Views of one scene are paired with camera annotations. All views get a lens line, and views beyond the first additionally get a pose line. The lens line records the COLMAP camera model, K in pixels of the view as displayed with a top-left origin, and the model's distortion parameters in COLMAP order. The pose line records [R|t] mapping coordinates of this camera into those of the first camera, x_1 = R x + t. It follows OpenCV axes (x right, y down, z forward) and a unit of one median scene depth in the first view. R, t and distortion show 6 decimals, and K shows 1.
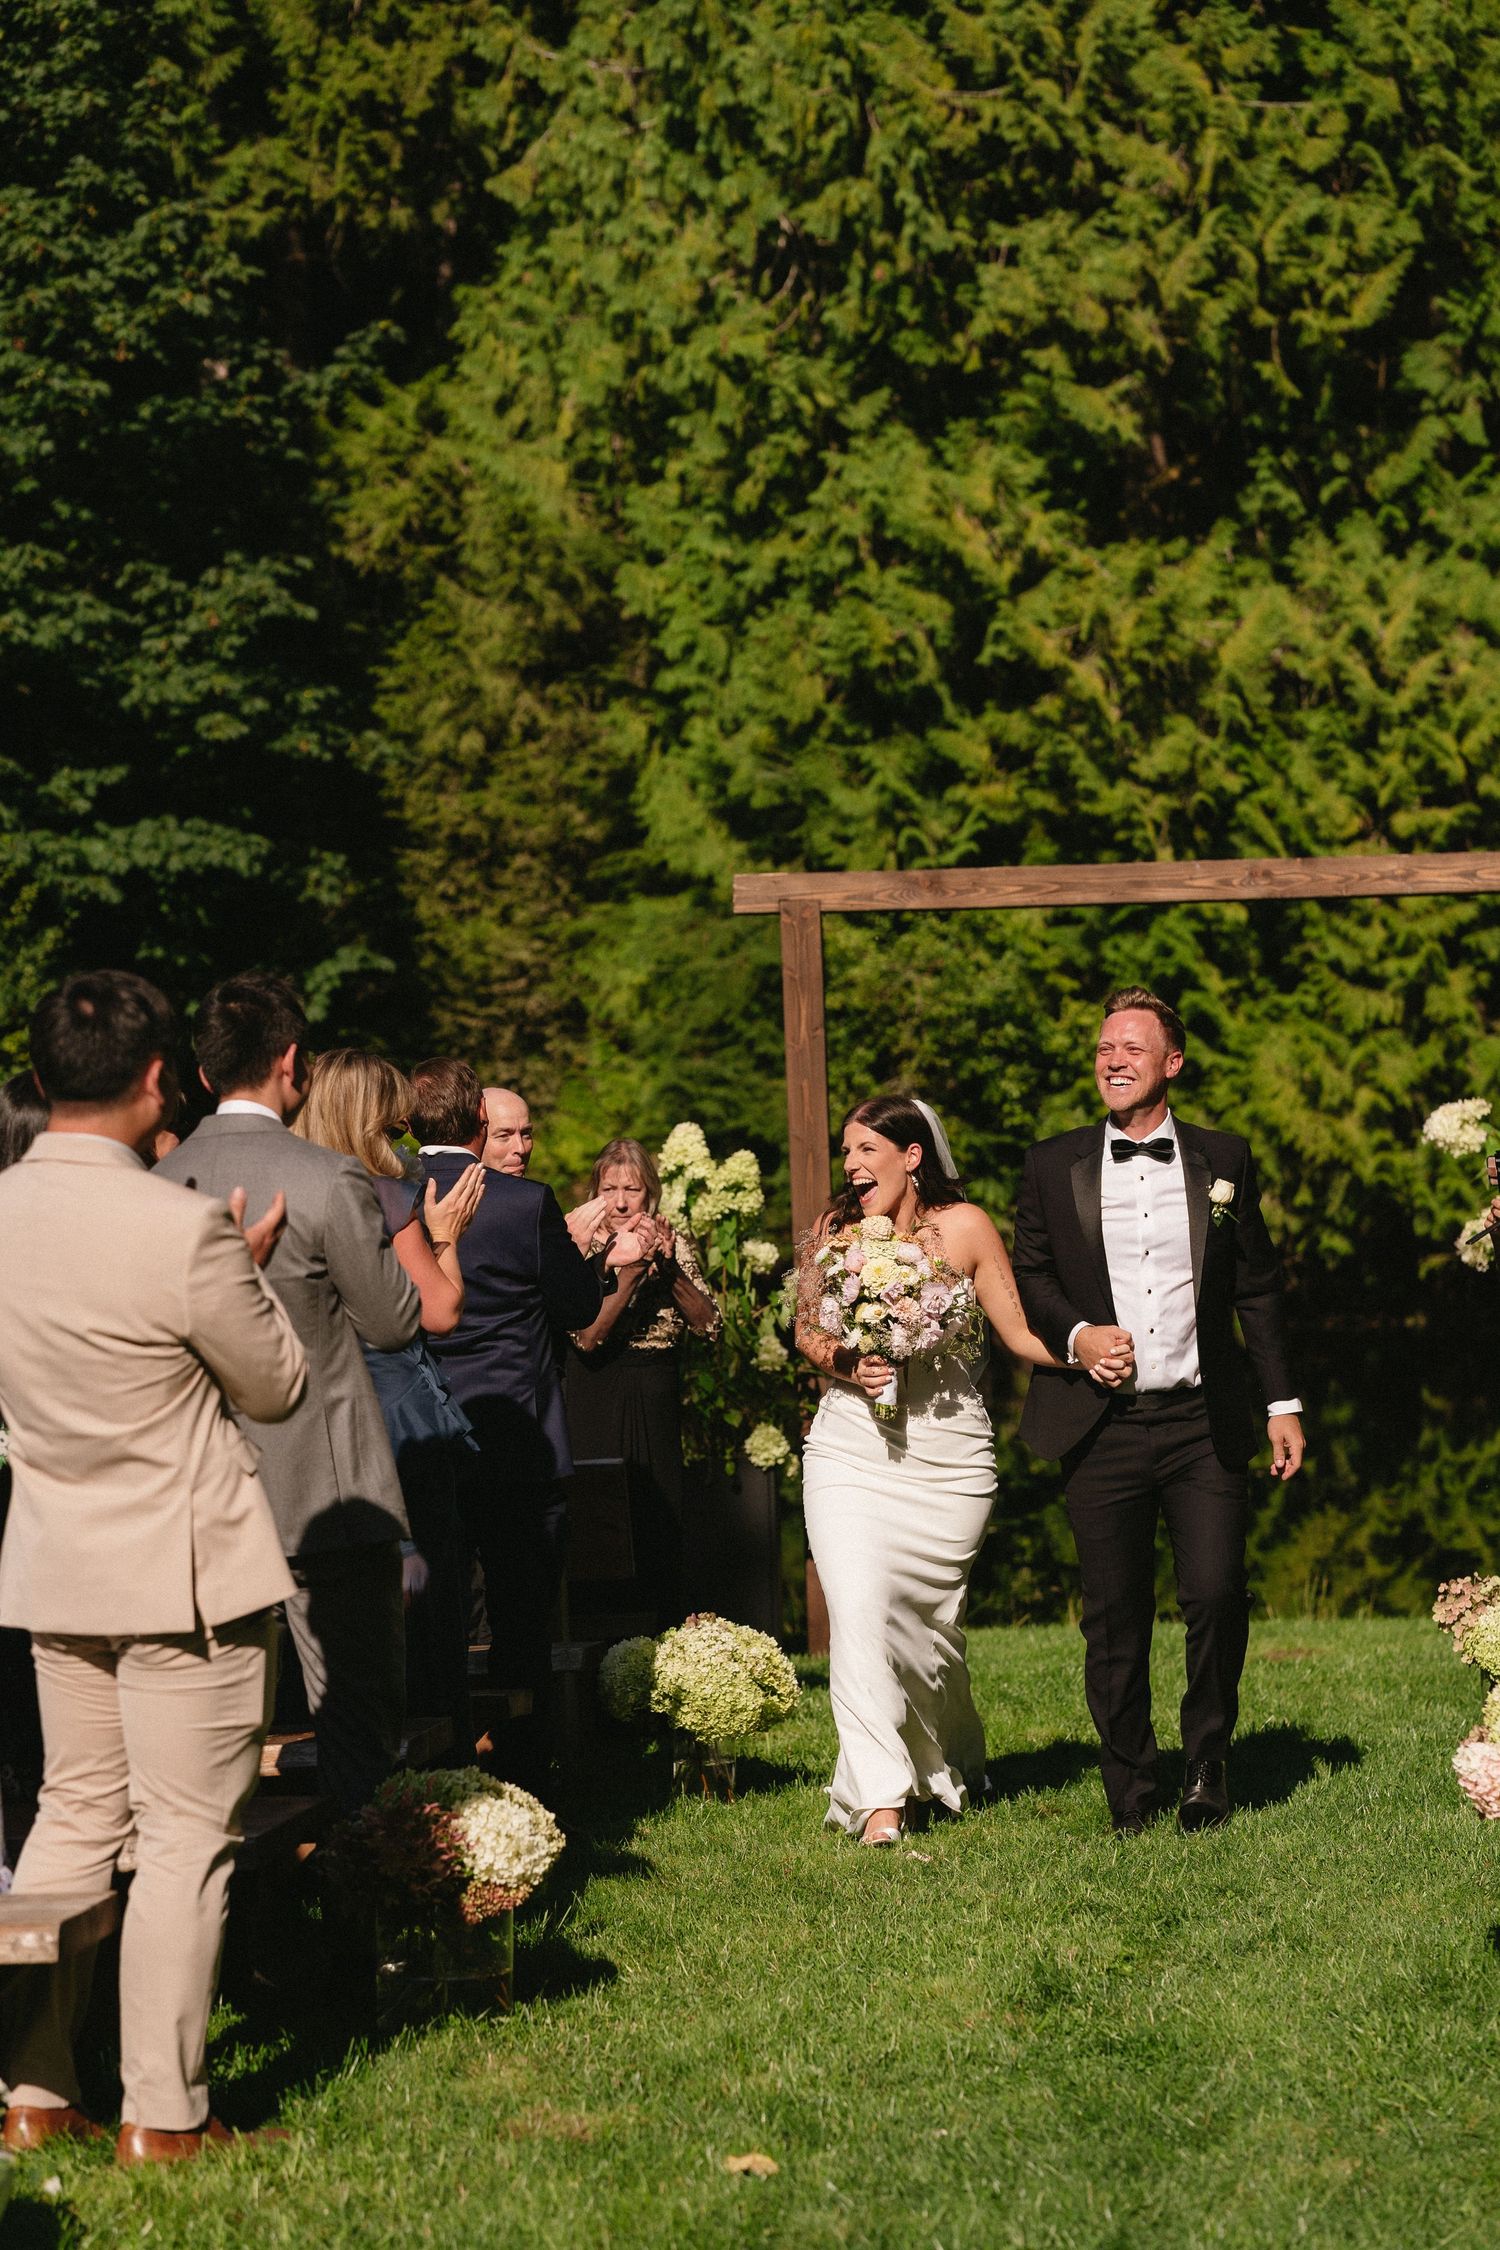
lens RADIAL K [[5496.2, 0, 703.9], [0, 5496.2, 1127.8], [0, 0, 1]] dist [-0.026112, 1.313870]
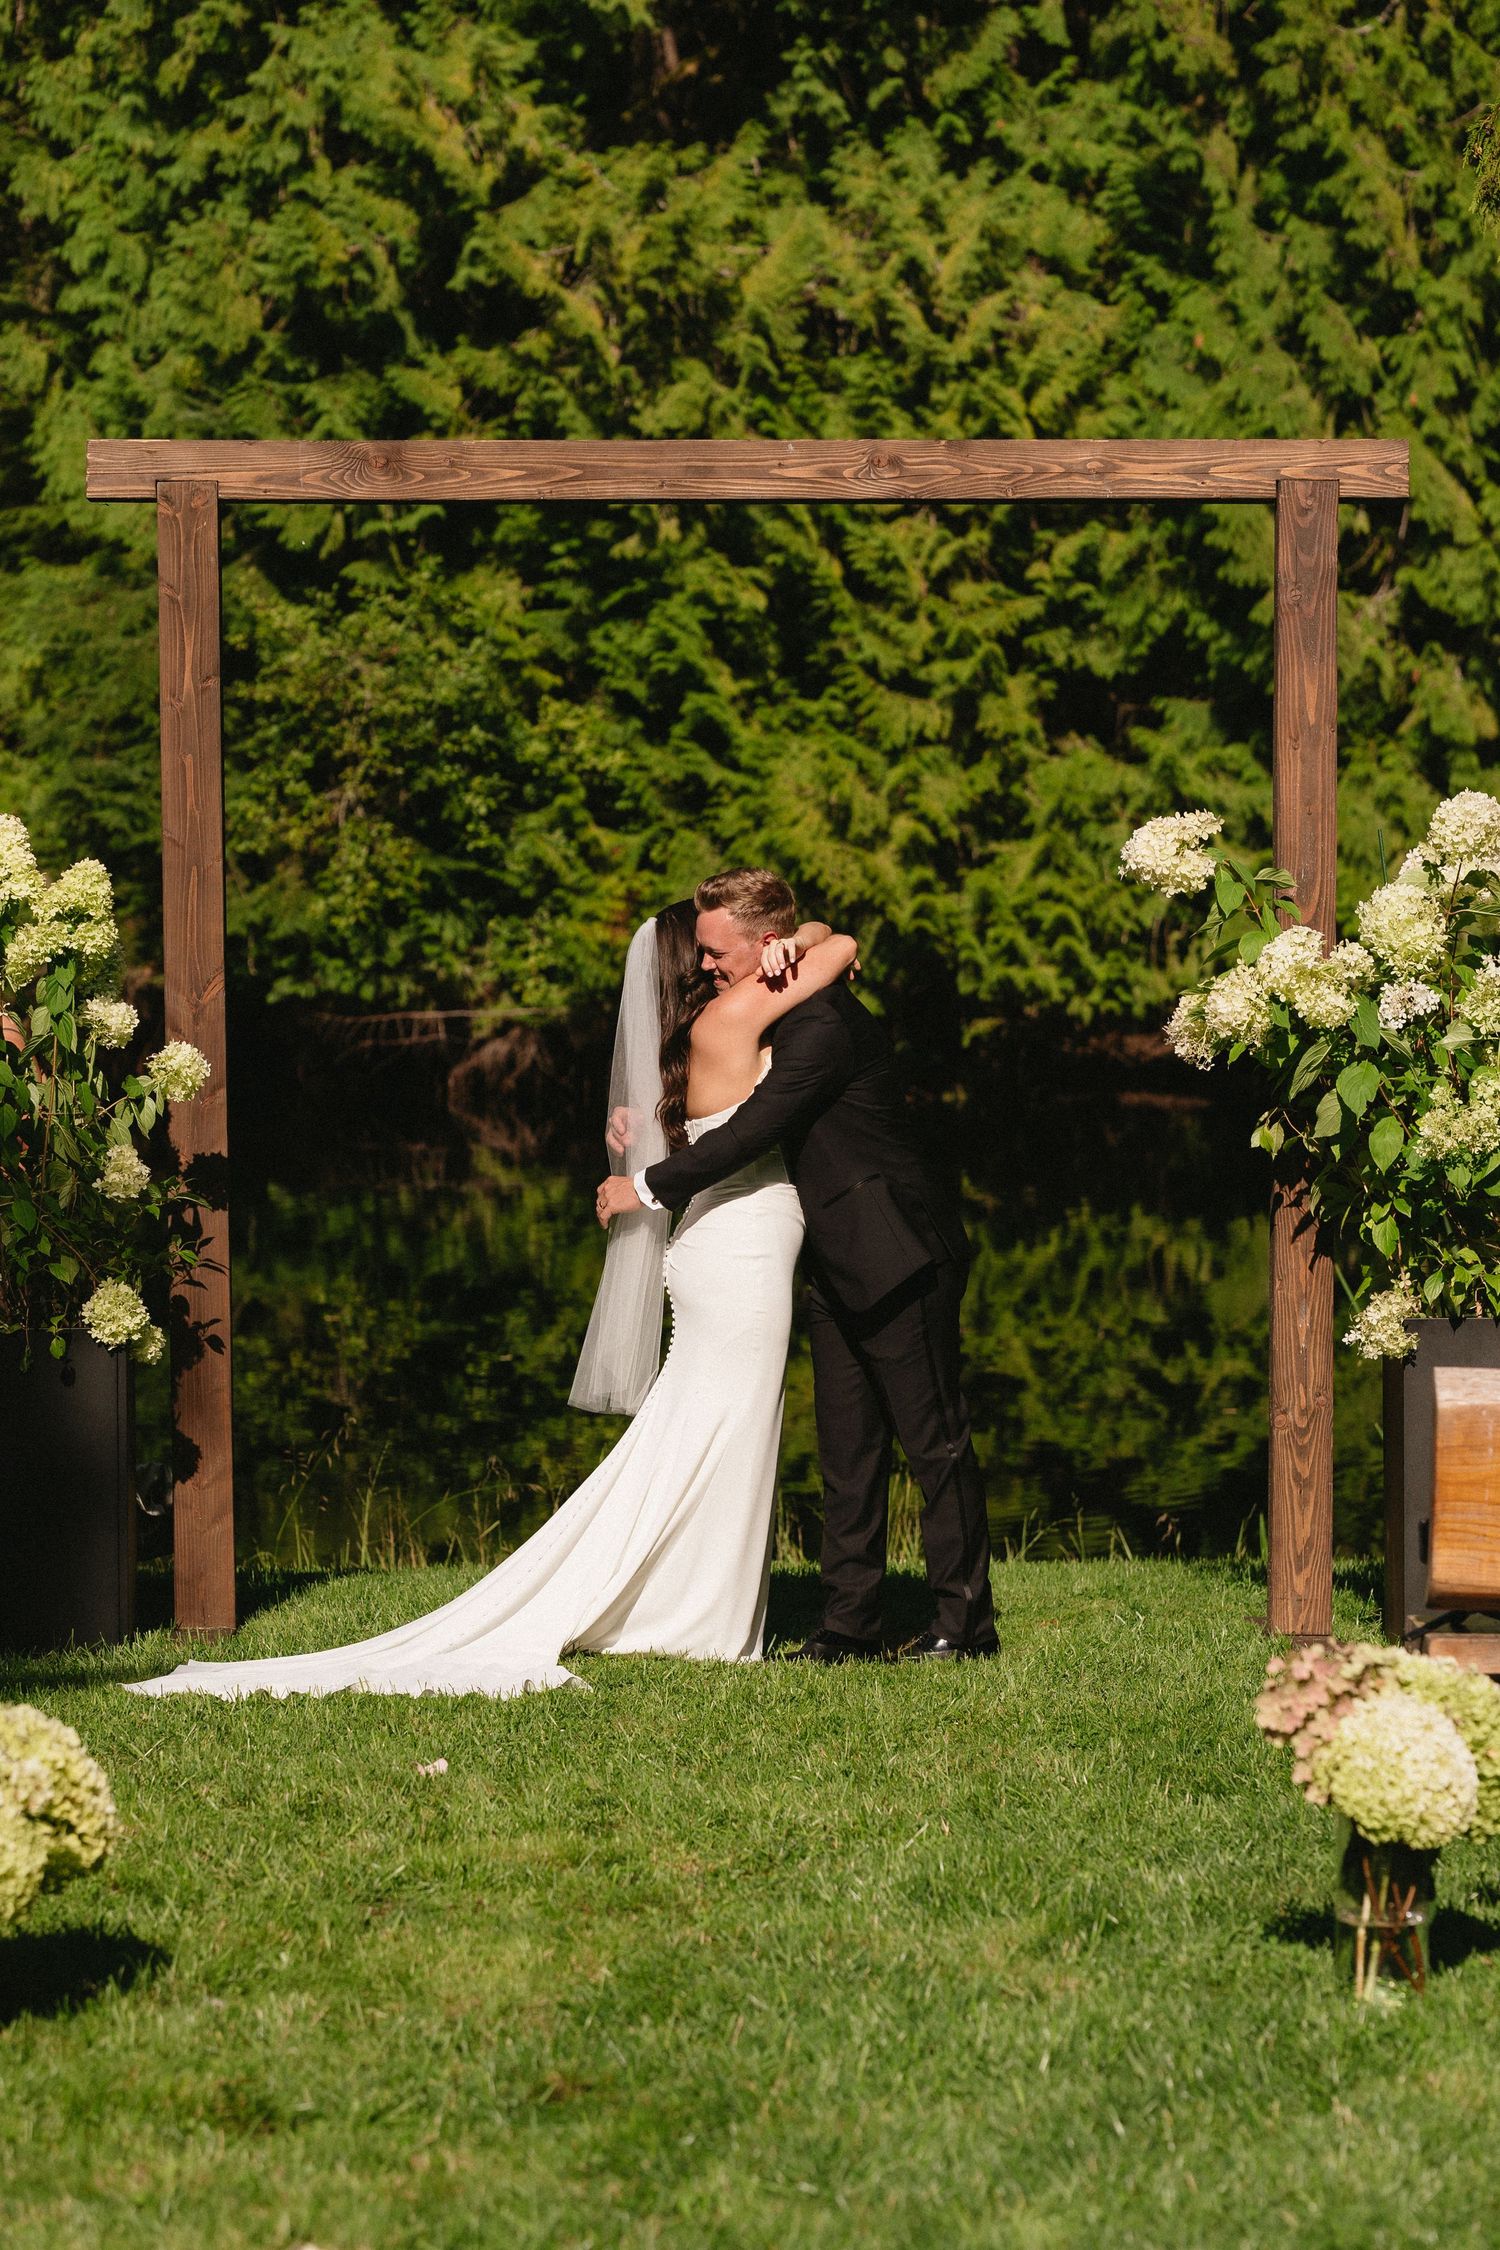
lens RADIAL K [[5496.2, 0, 703.9], [0, 5496.2, 1127.8], [0, 0, 1]] dist [-0.026112, 1.313870]
pose [[0.994567, 0.022947, 0.101537, 0.007042], [-0.027831, 0.998510, 0.046944, 0.001676], [-0.100308, -0.049515, 0.993724, 0.171610]]
